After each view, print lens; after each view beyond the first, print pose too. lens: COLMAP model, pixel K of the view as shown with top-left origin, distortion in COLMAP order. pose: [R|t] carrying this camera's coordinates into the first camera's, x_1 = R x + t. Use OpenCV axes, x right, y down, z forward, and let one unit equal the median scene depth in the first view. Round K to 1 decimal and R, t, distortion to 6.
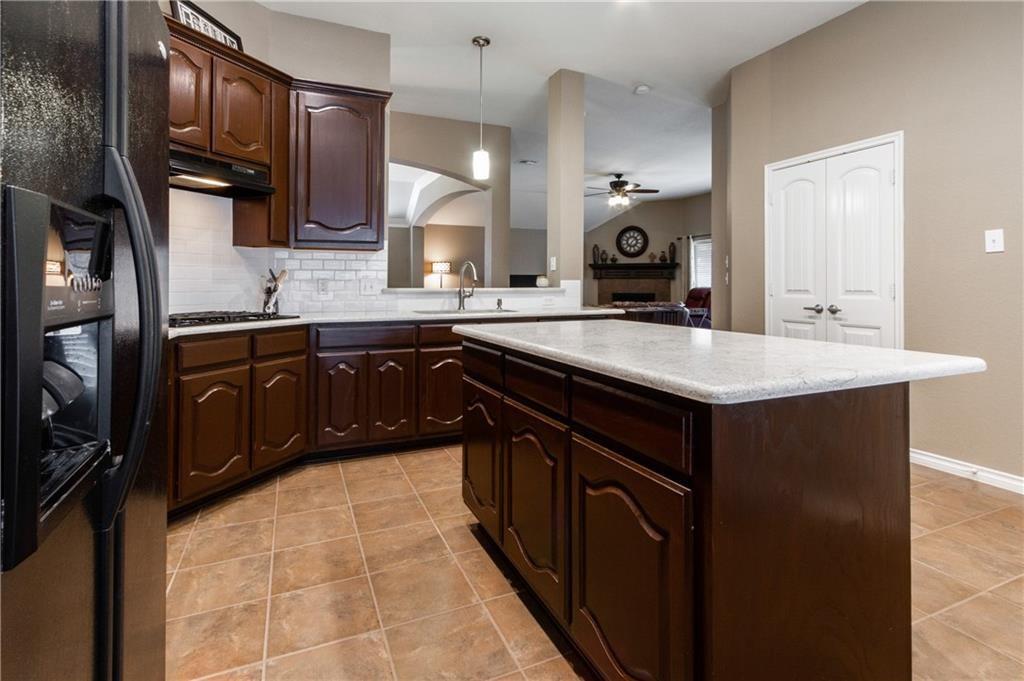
lens RADIAL K [[504.1, 0, 511.1], [0, 504.1, 283.7], [0, 0, 1]] dist [0.001995, 0.000235]
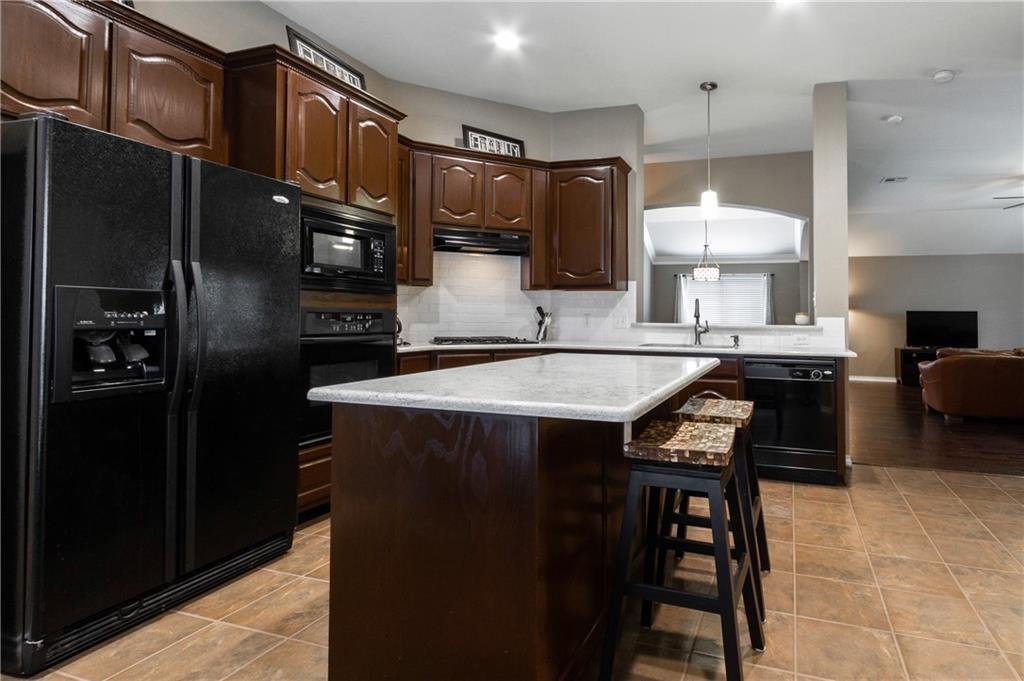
lens RADIAL K [[509.9, 0, 633.0], [0, 509.9, 309.0], [0, 0, 1]] dist [0.002683, 0.000782]
pose [[0.762651, -0.000376, -0.646810, 0.502341], [-0.012537, 0.999803, -0.015363, -0.004537], [0.646688, 0.019826, 0.762497, 0.107595]]
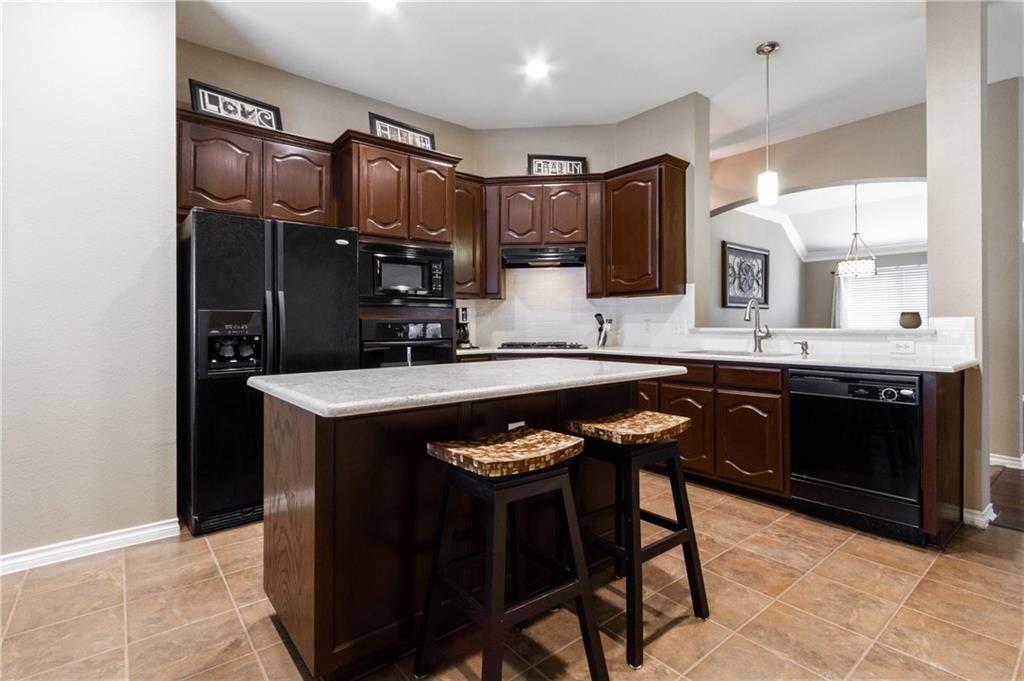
lens RADIAL K [[483.3, 0, 524.9], [0, 483.3, 324.2], [0, 0, 1]] dist [-0.001443, -0.000359]
pose [[0.286581, 0.000524, -0.958056, 0.634395], [0.006112, 0.999979, 0.002375, -0.003579], [0.958036, -0.006536, 0.286572, 0.349045]]
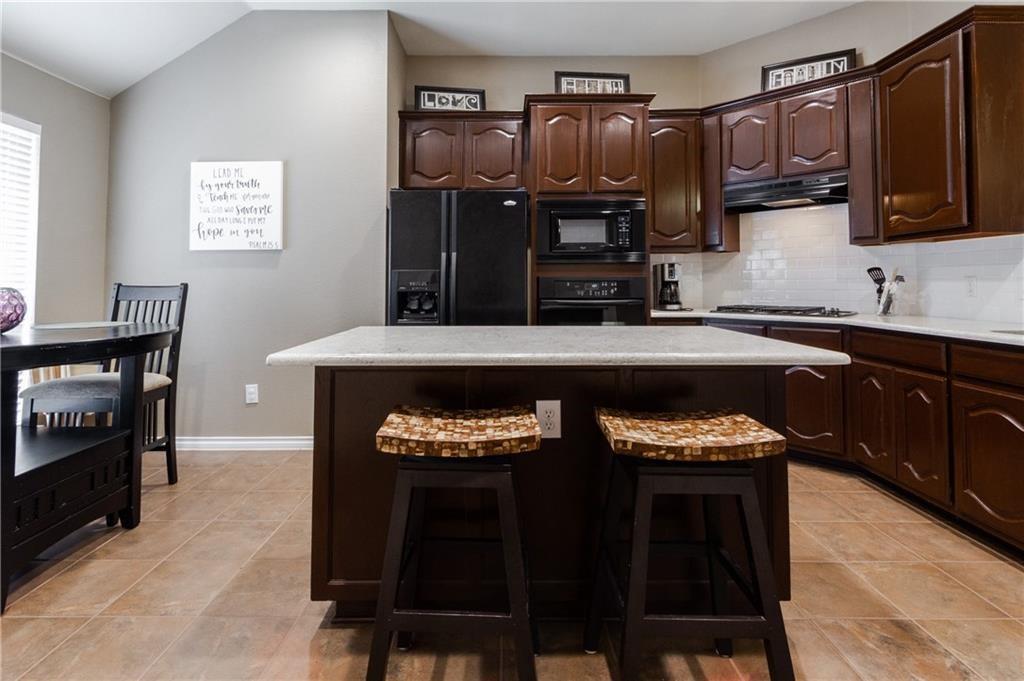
lens RADIAL K [[492.8, 0, 507.1], [0, 492.8, 268.8], [0, 0, 1]] dist [0.001043, -0.000103]
pose [[-0.397361, -0.022891, -0.917377, 0.565368], [0.005237, 0.999616, -0.027212, -0.003370], [0.917647, -0.015617, -0.397089, 0.610178]]
